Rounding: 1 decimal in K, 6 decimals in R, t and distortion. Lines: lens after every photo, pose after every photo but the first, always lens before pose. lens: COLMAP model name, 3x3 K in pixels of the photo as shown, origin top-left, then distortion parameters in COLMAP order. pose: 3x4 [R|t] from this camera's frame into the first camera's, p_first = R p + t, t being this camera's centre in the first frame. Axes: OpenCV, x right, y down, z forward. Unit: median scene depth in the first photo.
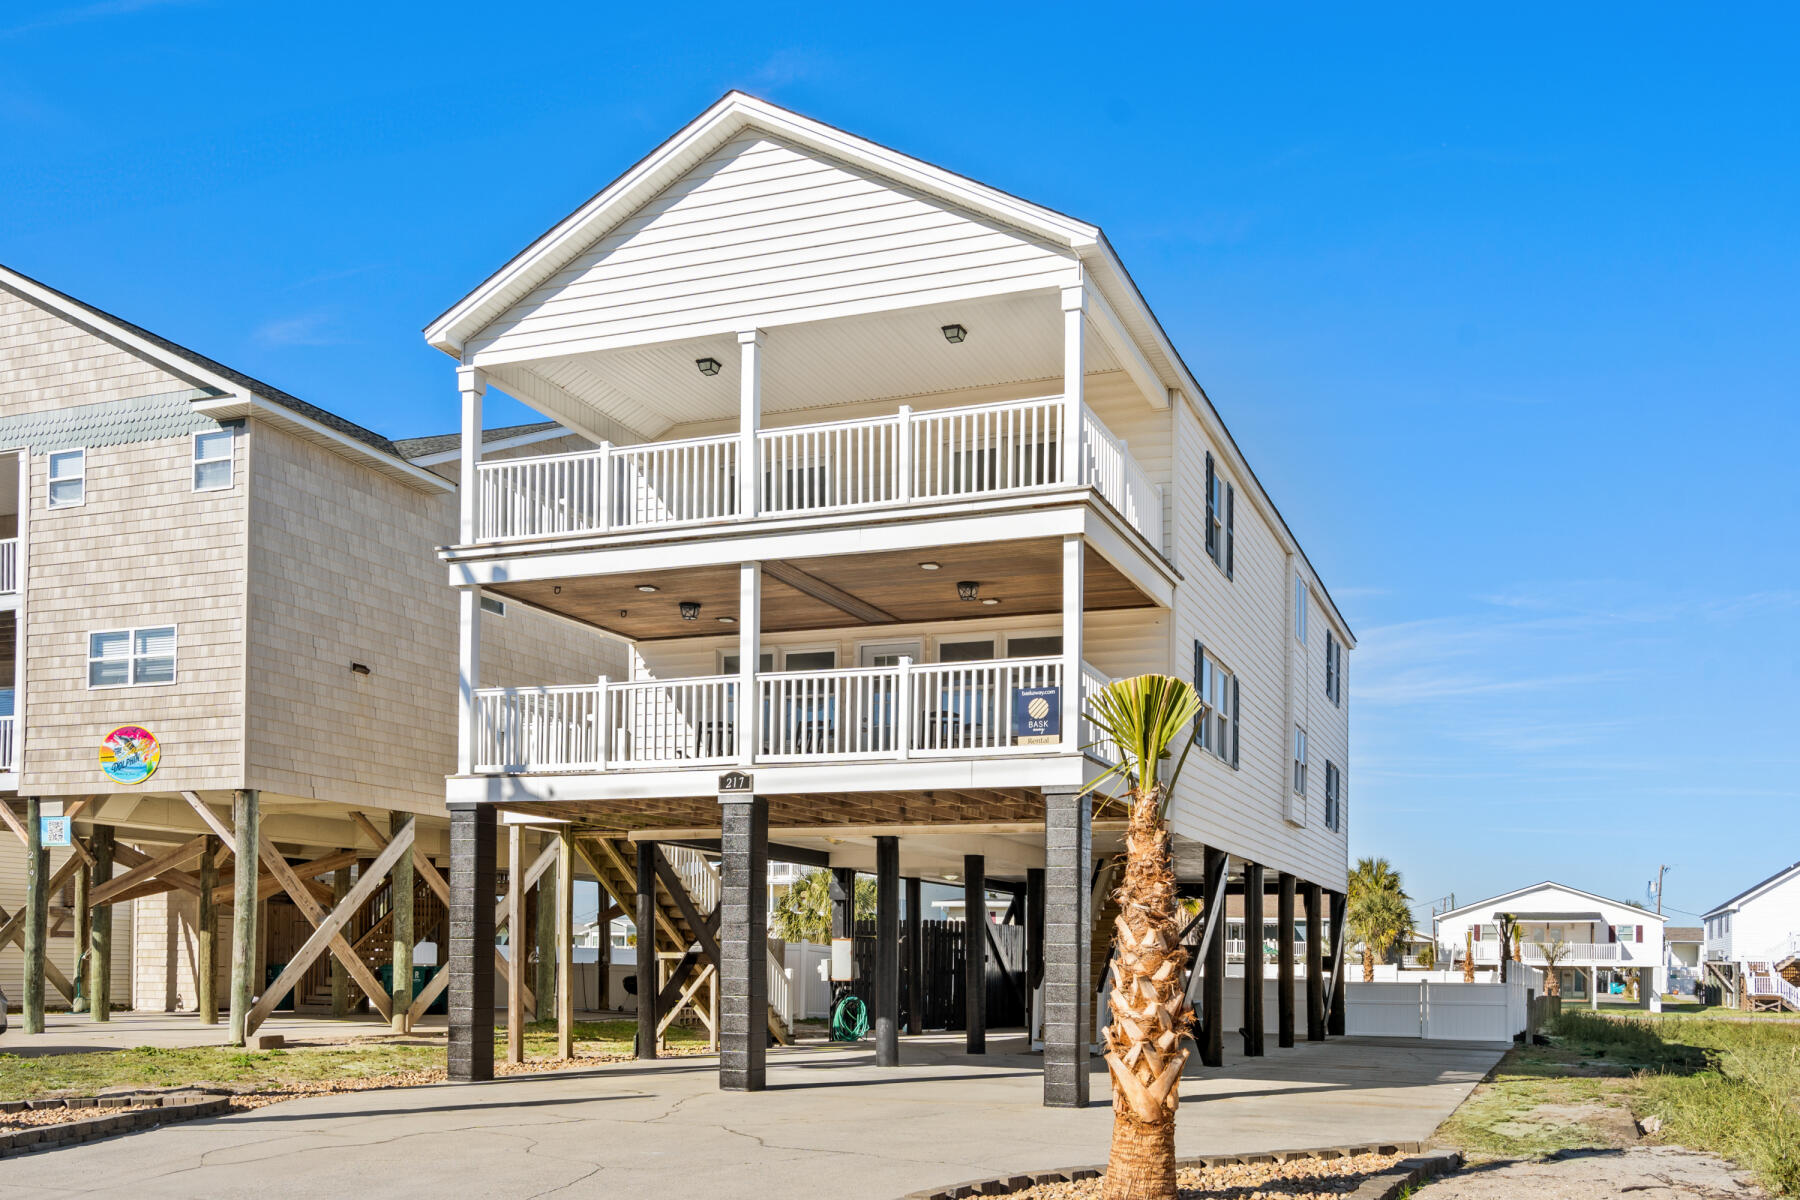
lens RADIAL K [[1274.6, 0, 901.1], [0, 1274.6, 804.4], [0, 0, 1]] dist [0.008343, 0.000773]
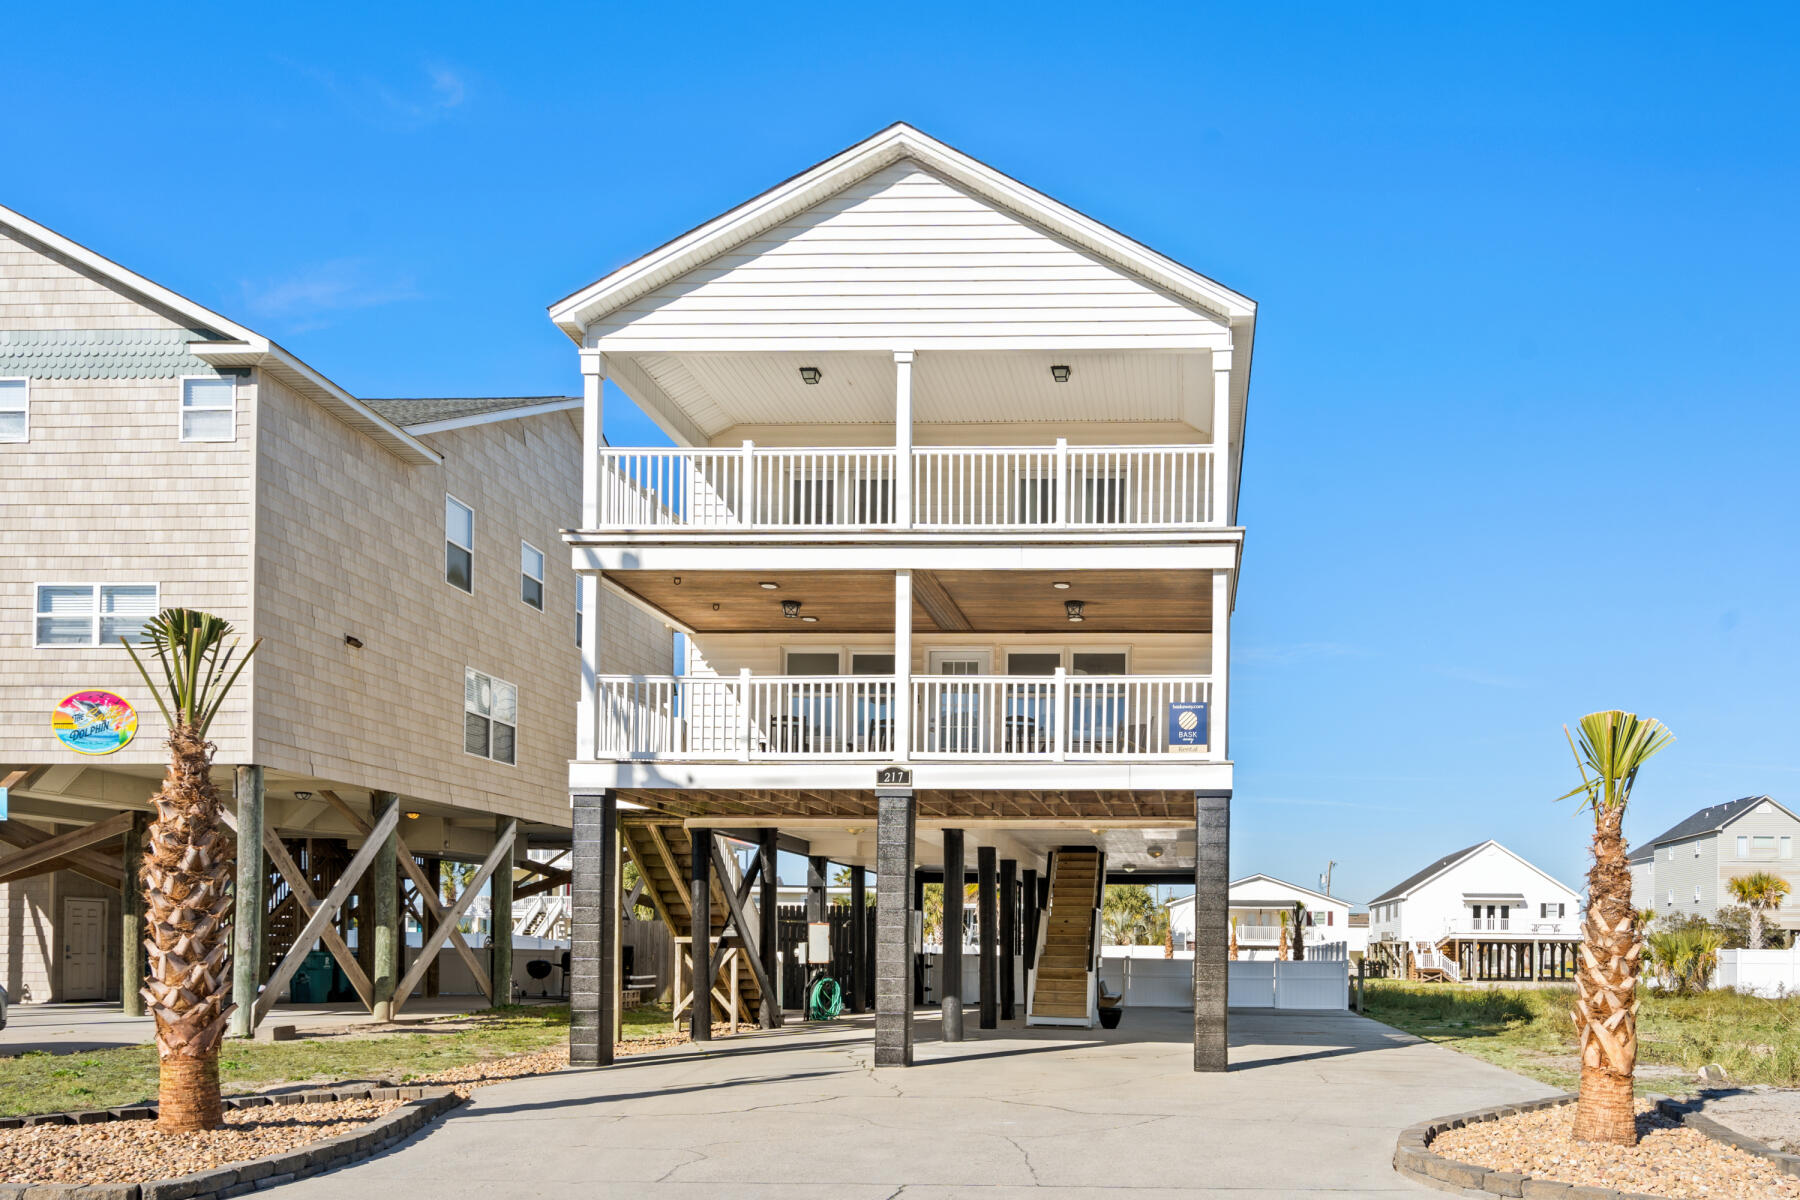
lens RADIAL K [[1207.1, 0, 899.7], [0, 1207.1, 805.1], [0, 0, 1]] dist [0.007684, -0.000738]
pose [[0.966801, 0.024632, 0.254341, -0.293132], [-0.026718, 0.999632, 0.004749, 0.001027], [-0.254131, -0.011387, 0.967103, 0.020268]]
